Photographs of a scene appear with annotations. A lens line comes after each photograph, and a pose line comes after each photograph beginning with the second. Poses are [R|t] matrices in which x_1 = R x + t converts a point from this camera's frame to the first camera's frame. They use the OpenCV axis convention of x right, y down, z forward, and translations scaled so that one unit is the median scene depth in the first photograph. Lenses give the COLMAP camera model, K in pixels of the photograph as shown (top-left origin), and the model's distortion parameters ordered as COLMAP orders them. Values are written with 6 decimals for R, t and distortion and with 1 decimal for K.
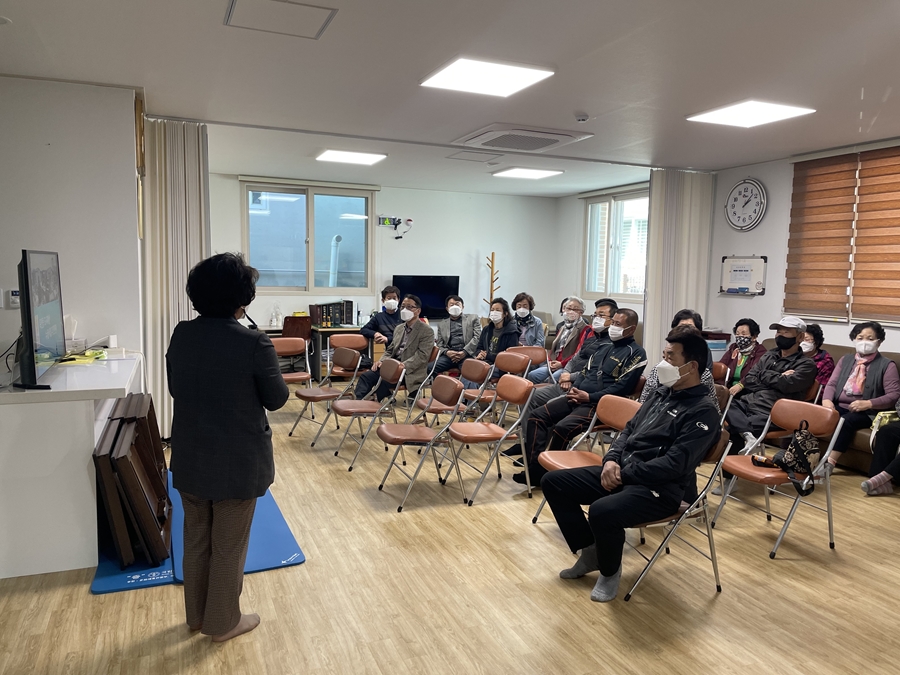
lens RADIAL K [[679.0, 0, 455.6], [0, 679.0, 335.2], [0, 0, 1]] dist [0.088859, -0.116636]
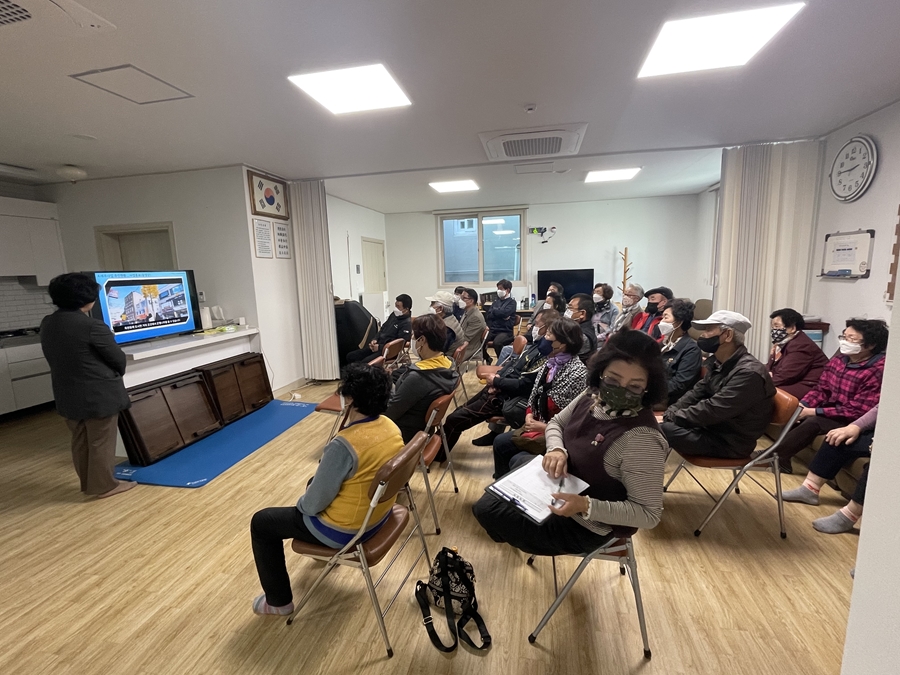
lens RADIAL K [[414.3, 0, 450.4], [0, 414.3, 335.4], [0, 0, 1]] dist [-0.000673, -0.000442]
pose [[0.816965, 0.045245, -0.574909, 0.309390], [-0.008746, 0.997775, 0.066095, -0.017073], [0.576620, -0.048969, 0.815543, 0.290236]]
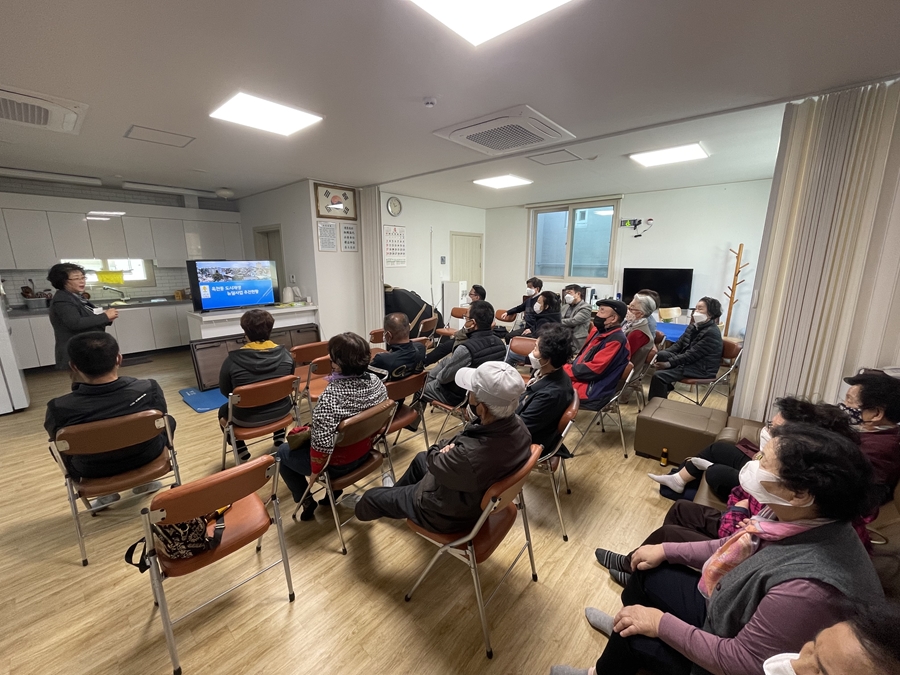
lens RADIAL K [[364.2, 0, 450.0], [0, 364.2, 337.2], [0, 0, 1]] dist [-0.000424, -0.001695]
pose [[0.431095, 0.170601, -0.886032, 0.475304], [-0.077547, 0.985335, 0.151991, -0.052800], [0.898968, 0.003187, 0.438003, 0.553603]]
